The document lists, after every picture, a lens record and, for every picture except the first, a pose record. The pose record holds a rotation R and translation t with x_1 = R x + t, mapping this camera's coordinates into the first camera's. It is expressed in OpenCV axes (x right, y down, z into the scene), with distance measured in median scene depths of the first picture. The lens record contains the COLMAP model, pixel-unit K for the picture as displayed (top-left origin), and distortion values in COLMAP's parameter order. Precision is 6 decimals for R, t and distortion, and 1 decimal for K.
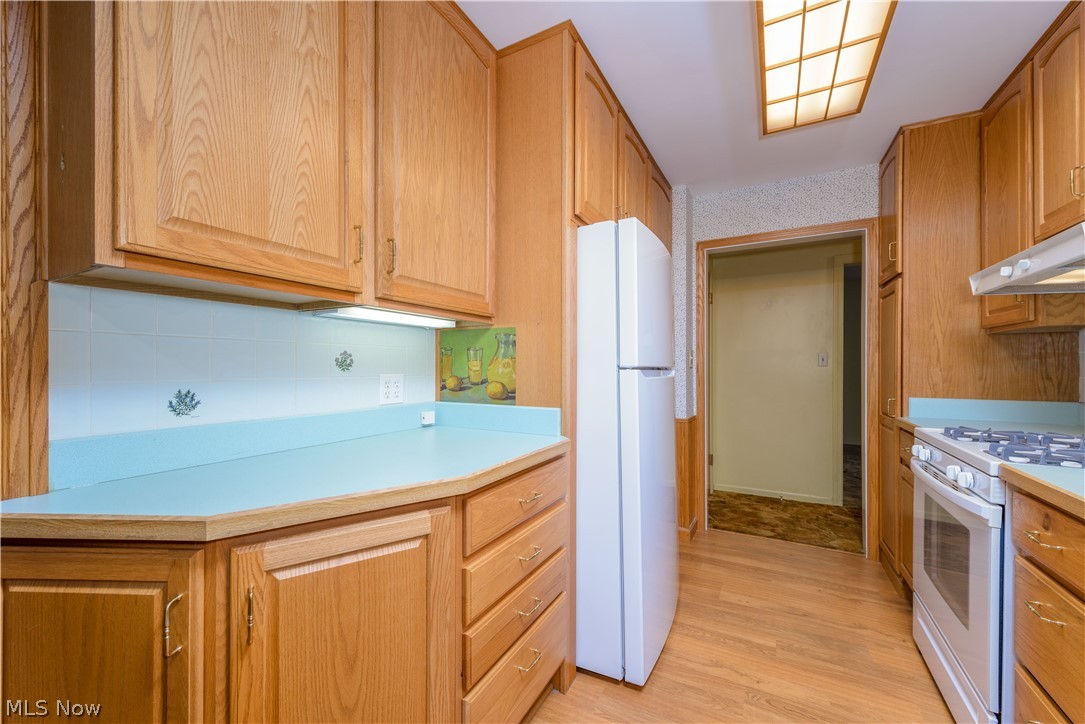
lens RADIAL K [[429.4, 0, 538.3], [0, 429.4, 368.2], [0, 0, 1]] dist [0.003041, -0.000336]
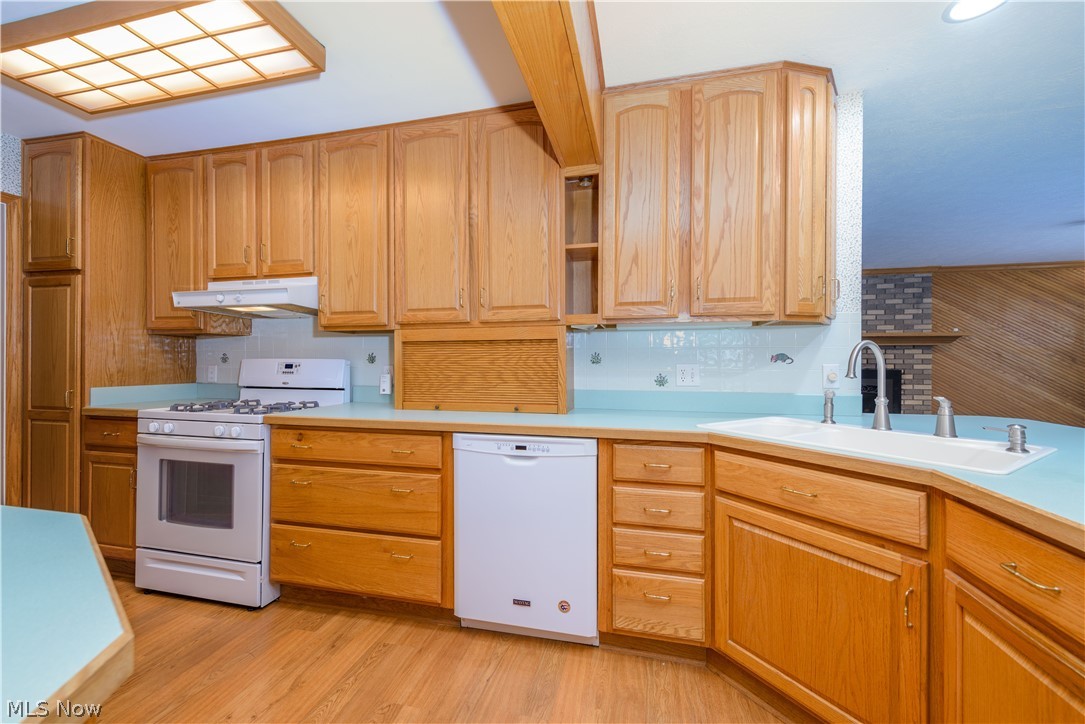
lens RADIAL K [[429.4, 0, 541.7], [0, 429.4, 359.7], [0, 0, 1]] dist [0.003041, -0.000336]
pose [[-0.273513, 0.000060, 0.961868, -0.496118], [-0.000677, 1.000000, -0.000255, -0.003253], [-0.961868, -0.000721, -0.273513, 0.216516]]
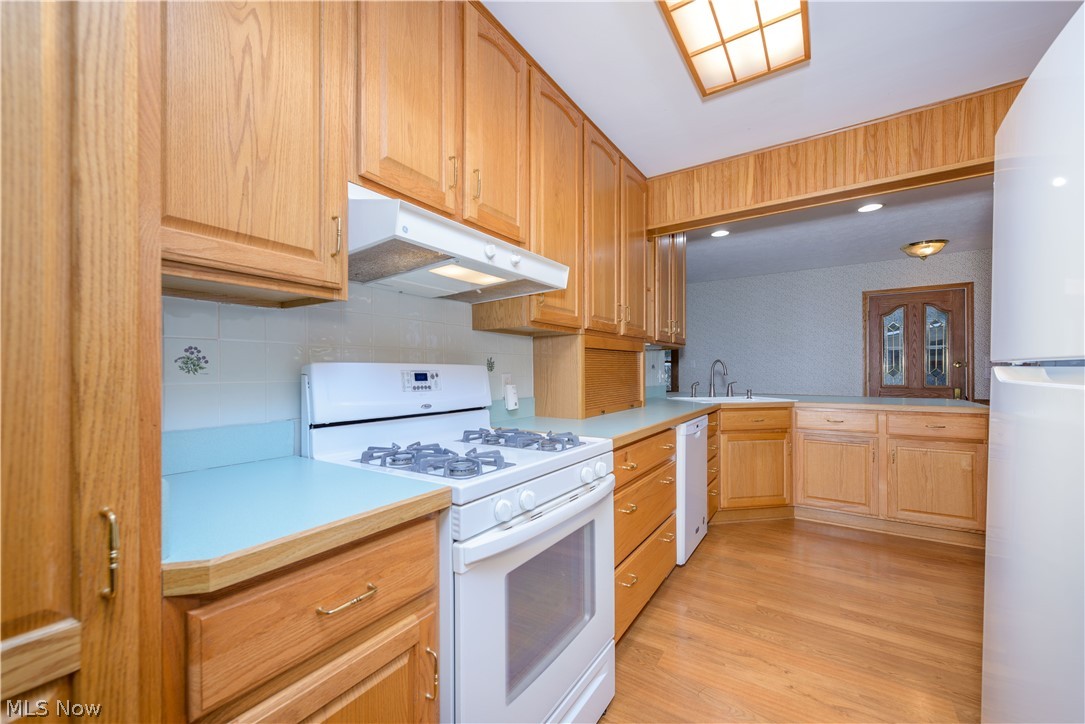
lens RADIAL K [[429.4, 0, 535.4], [0, 429.4, 370.9], [0, 0, 1]] dist [0.003041, -0.000336]
pose [[-0.995960, 0.002247, 0.089770, 0.651992], [0.002486, 0.999994, 0.002542, 0.004661], [-0.089764, 0.002755, -0.995959, 1.279452]]
